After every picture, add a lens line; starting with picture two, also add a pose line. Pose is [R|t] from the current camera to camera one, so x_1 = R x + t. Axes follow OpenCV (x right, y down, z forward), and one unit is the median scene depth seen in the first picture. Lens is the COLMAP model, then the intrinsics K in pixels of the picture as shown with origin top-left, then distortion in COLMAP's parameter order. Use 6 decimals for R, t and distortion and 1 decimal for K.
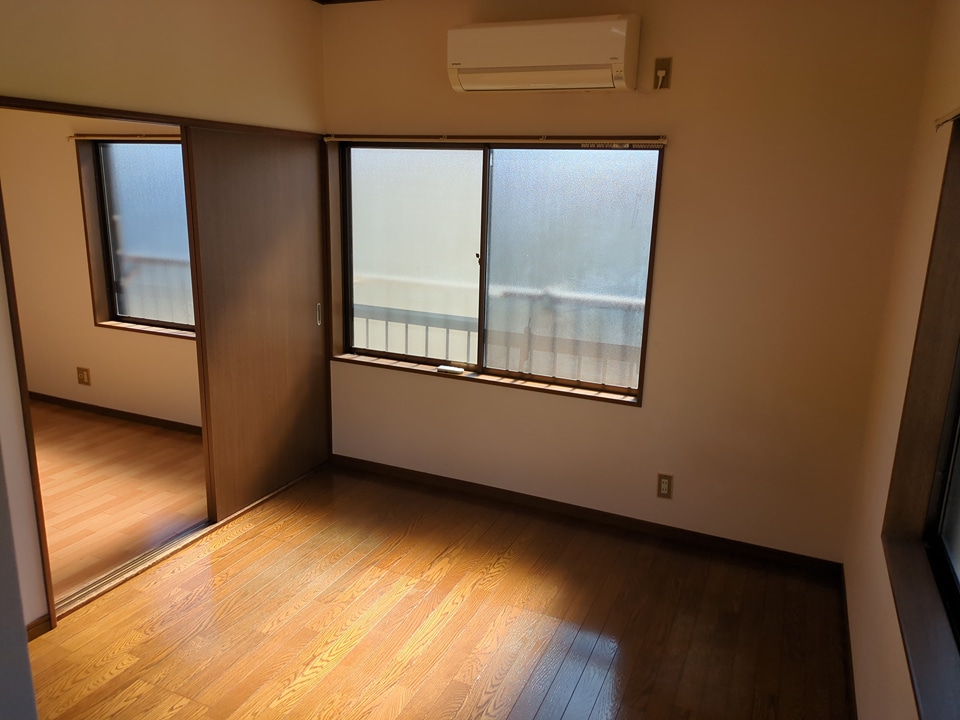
lens RADIAL K [[713.2, 0, 424.7], [0, 713.2, 348.5], [0, 0, 1]] dist [0.011081, -0.003727]
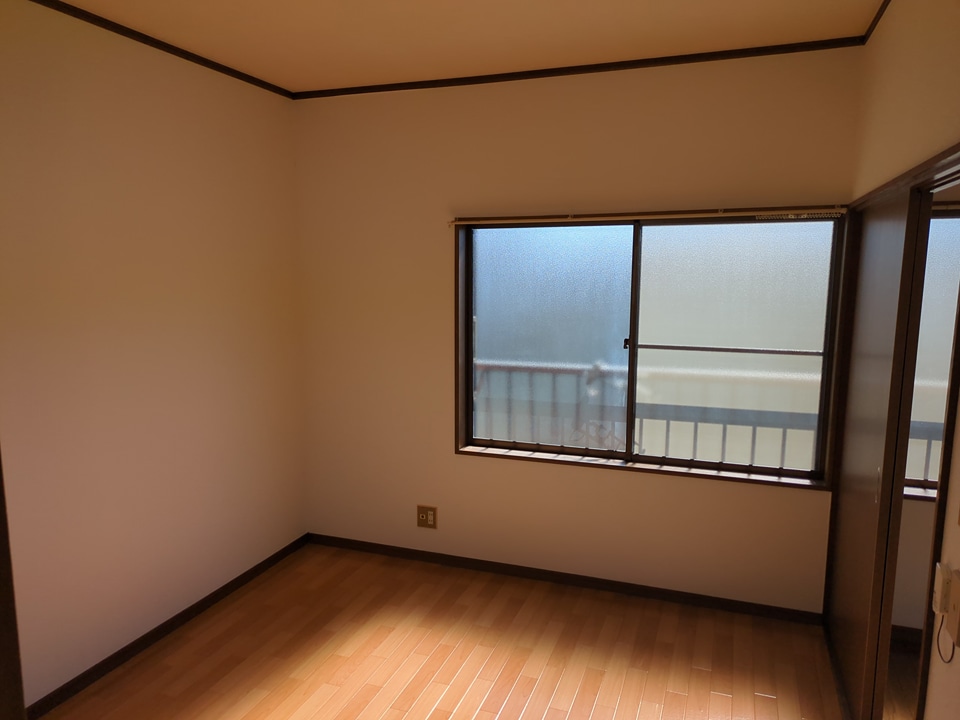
lens RADIAL K [[713.2, 0, 481.2], [0, 713.2, 362.2], [0, 0, 1]] dist [0.011081, -0.003727]
pose [[0.998293, -0.044990, 0.037240, -0.231094], [0.048188, 0.994777, -0.089979, -0.030701], [-0.032997, 0.091620, 0.995247, 0.101564]]
